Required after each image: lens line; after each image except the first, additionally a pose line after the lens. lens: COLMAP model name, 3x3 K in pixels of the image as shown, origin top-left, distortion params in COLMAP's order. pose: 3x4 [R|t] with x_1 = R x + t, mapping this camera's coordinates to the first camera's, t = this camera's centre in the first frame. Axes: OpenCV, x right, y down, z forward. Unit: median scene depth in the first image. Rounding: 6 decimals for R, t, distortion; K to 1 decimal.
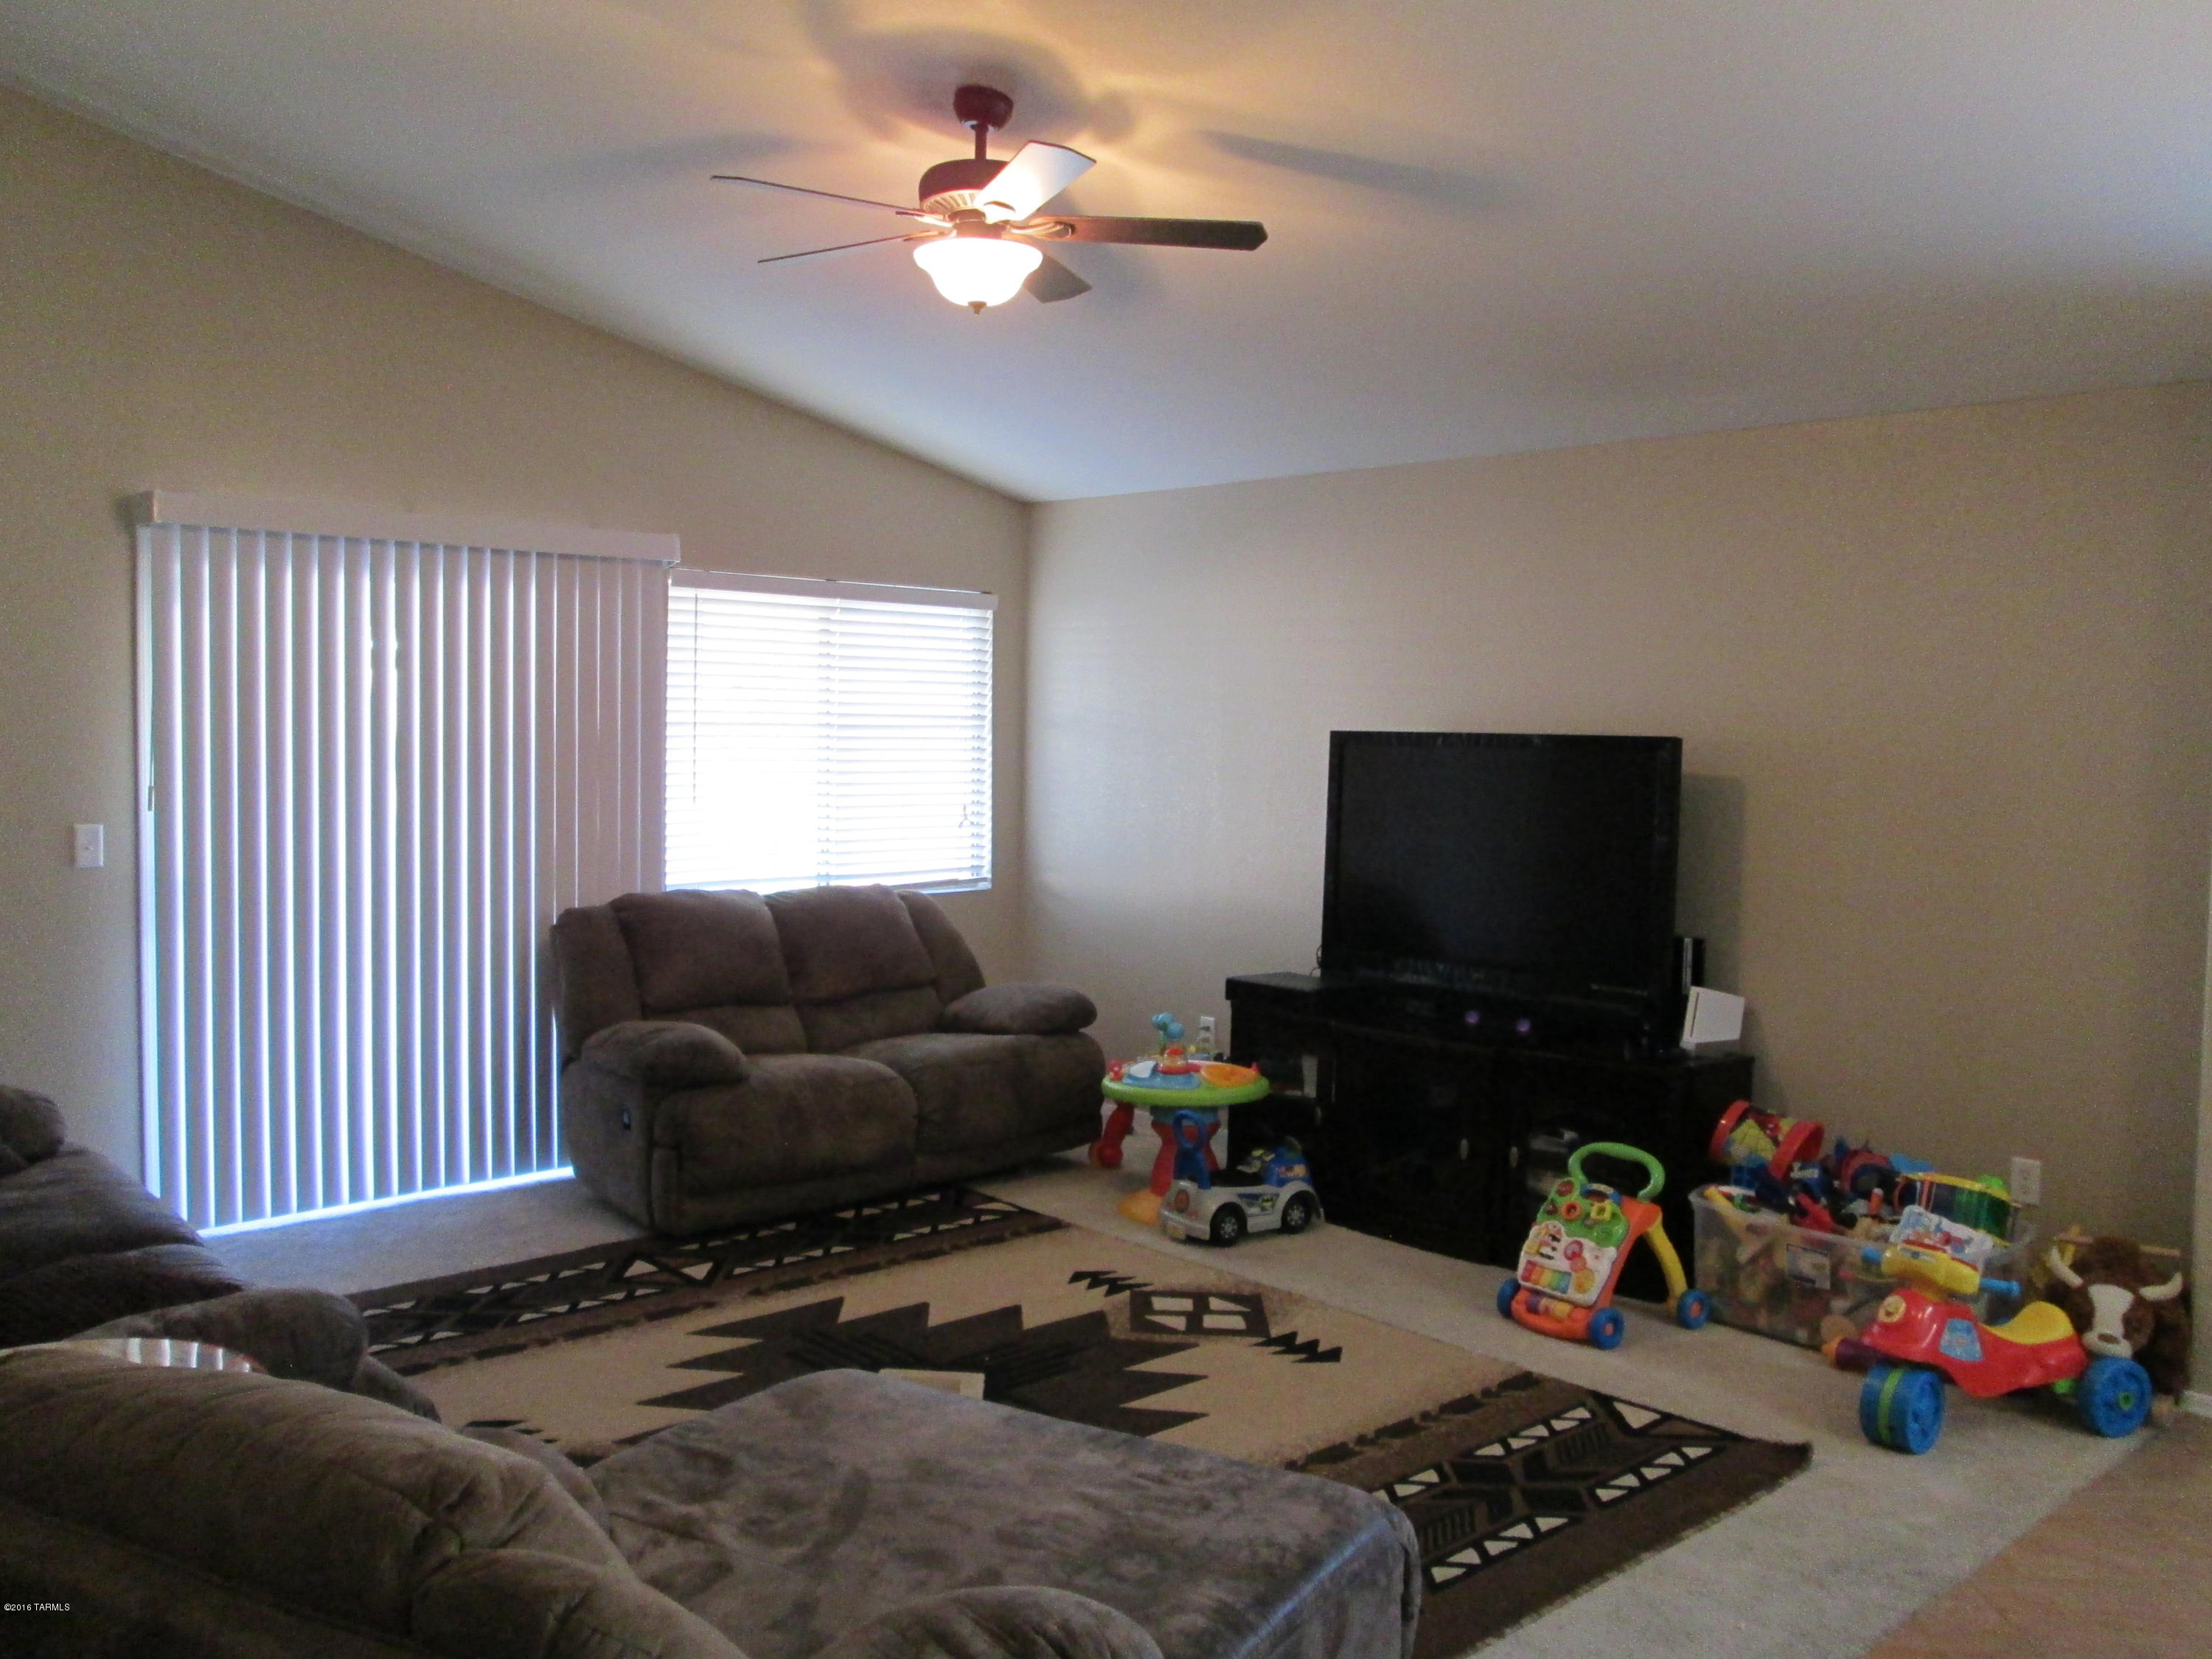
lens RADIAL K [[1896.5, 0, 1106.0], [0, 1896.5, 829.5], [0, 0, 1]] dist [-0.091271, 0.311375]
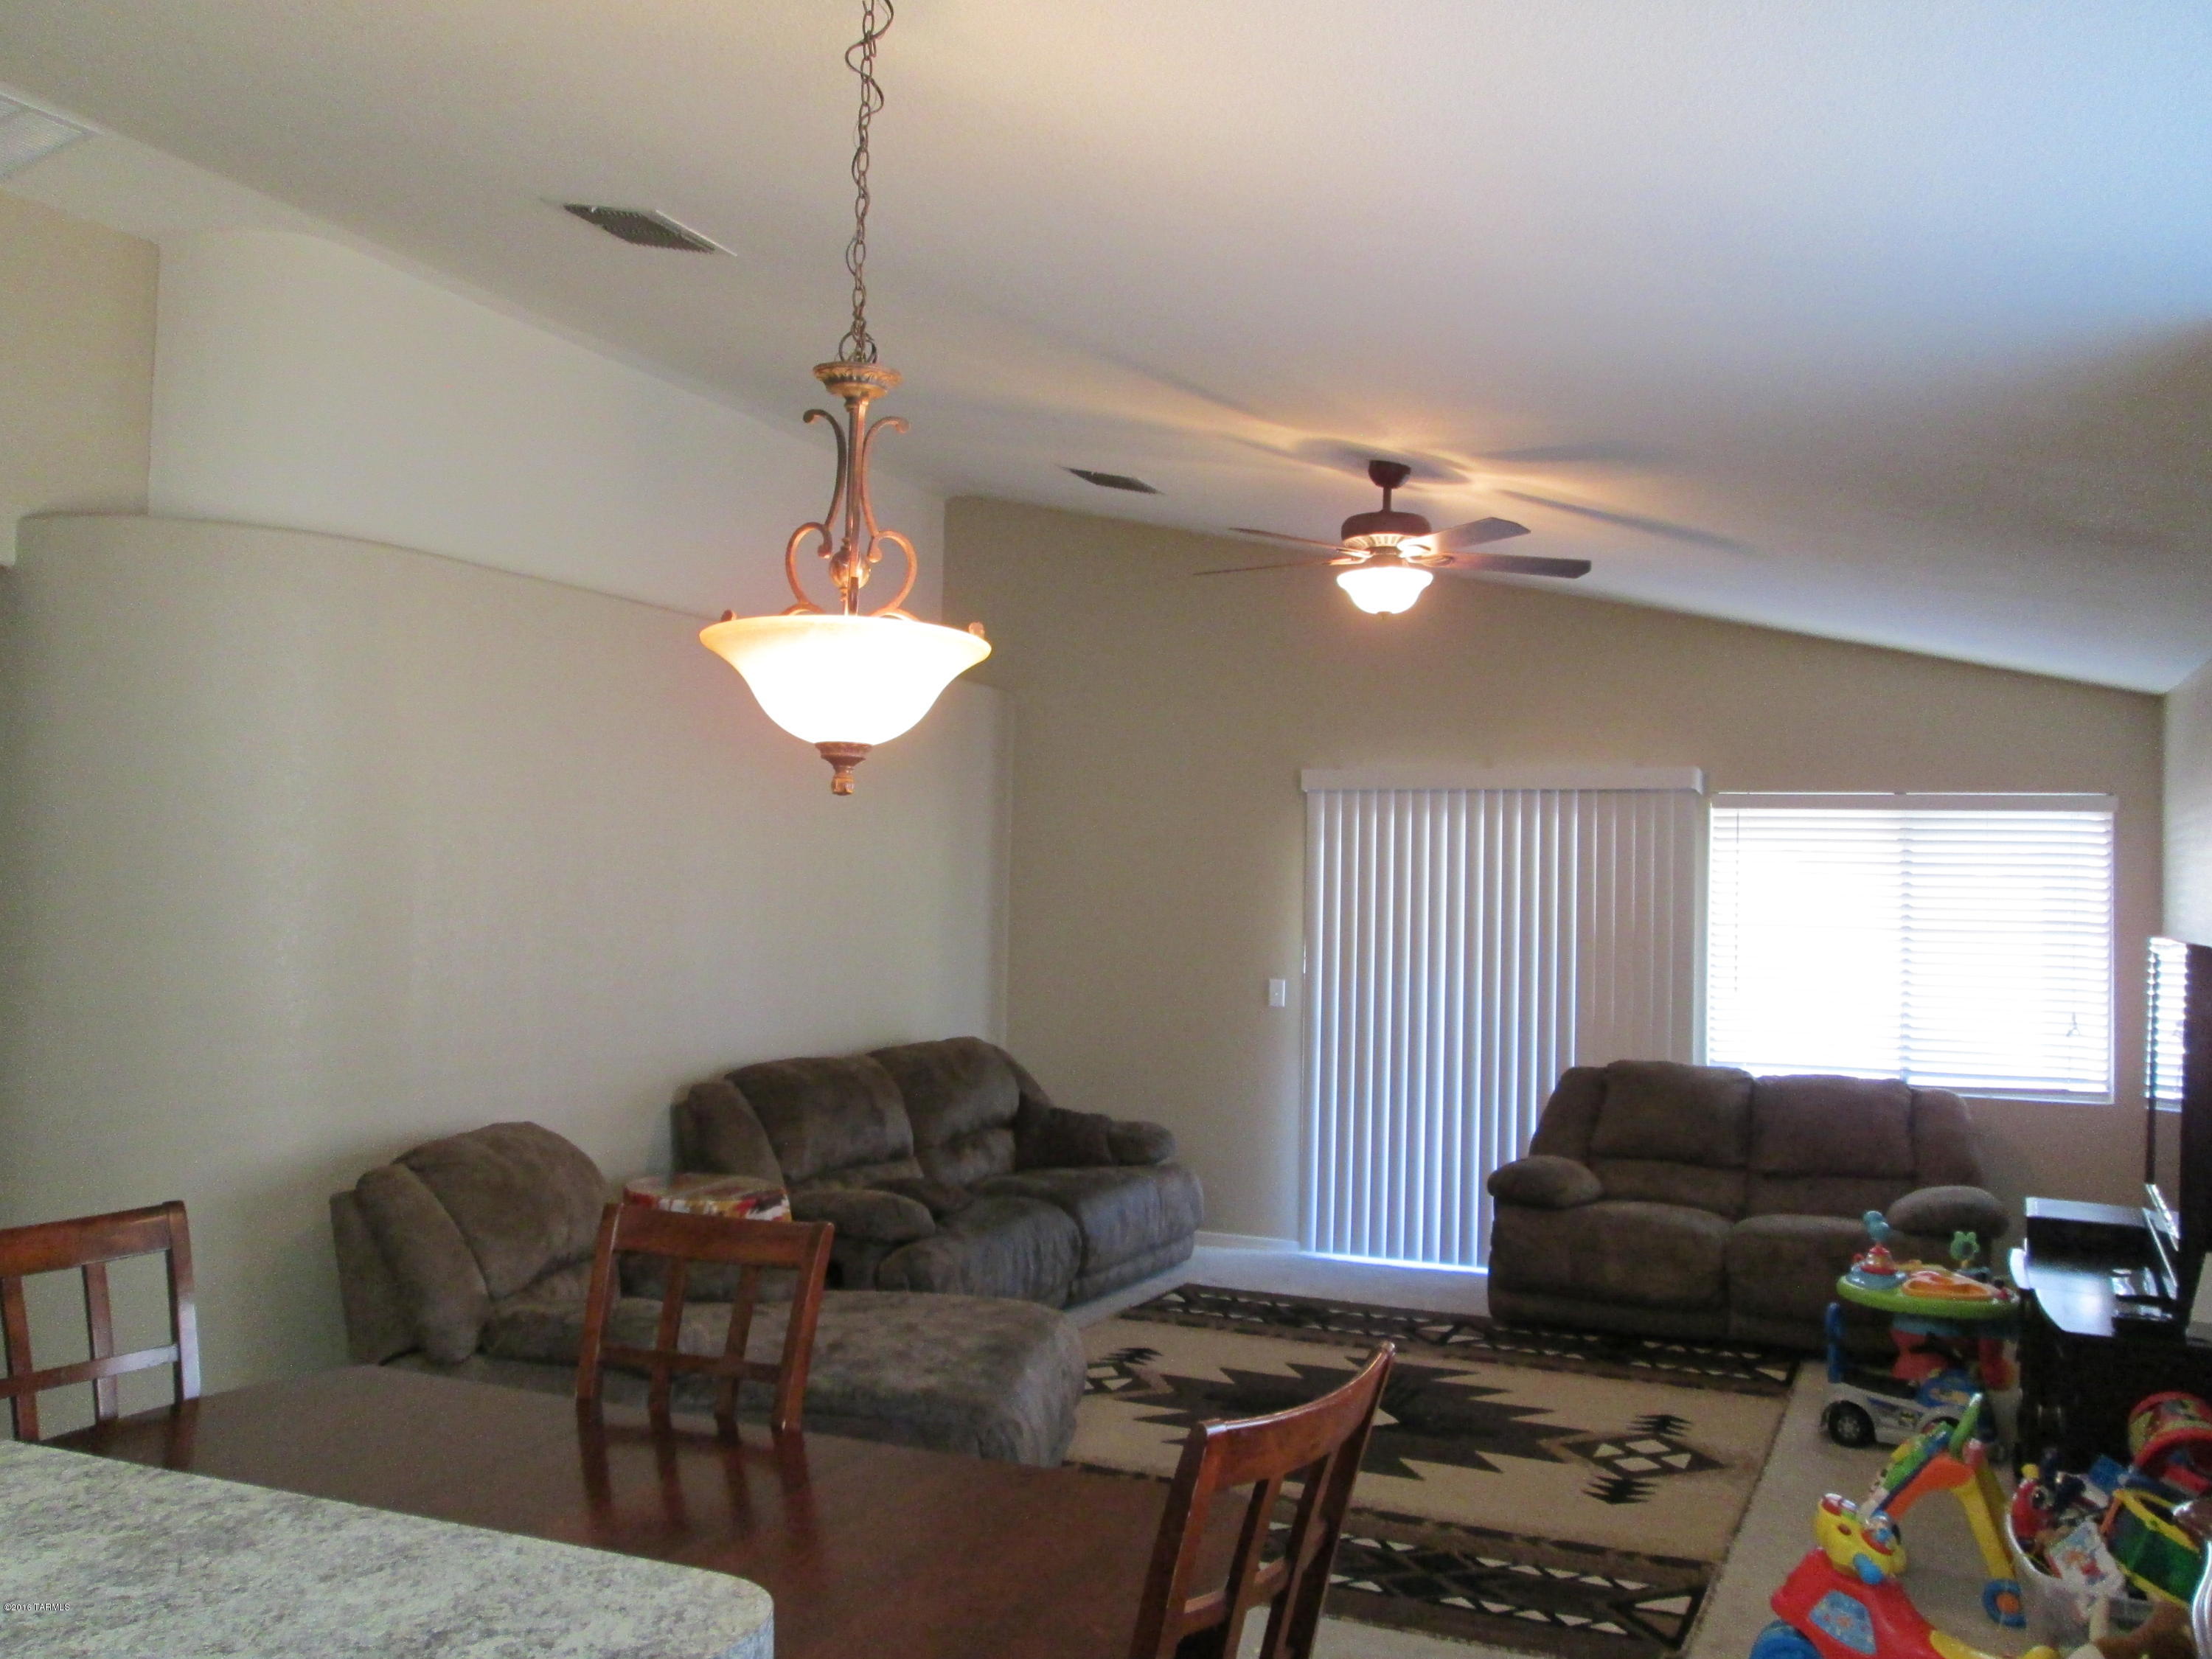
lens RADIAL K [[1856.4, 0, 1142.1], [0, 1856.4, 824.3], [0, 0, 1]] dist [0.050821, -0.001794]
pose [[0.422296, -0.039333, -0.905604, 0.853497], [-0.065525, 0.995120, -0.073776, -0.009893], [0.904087, 0.090495, 0.417657, 0.224528]]
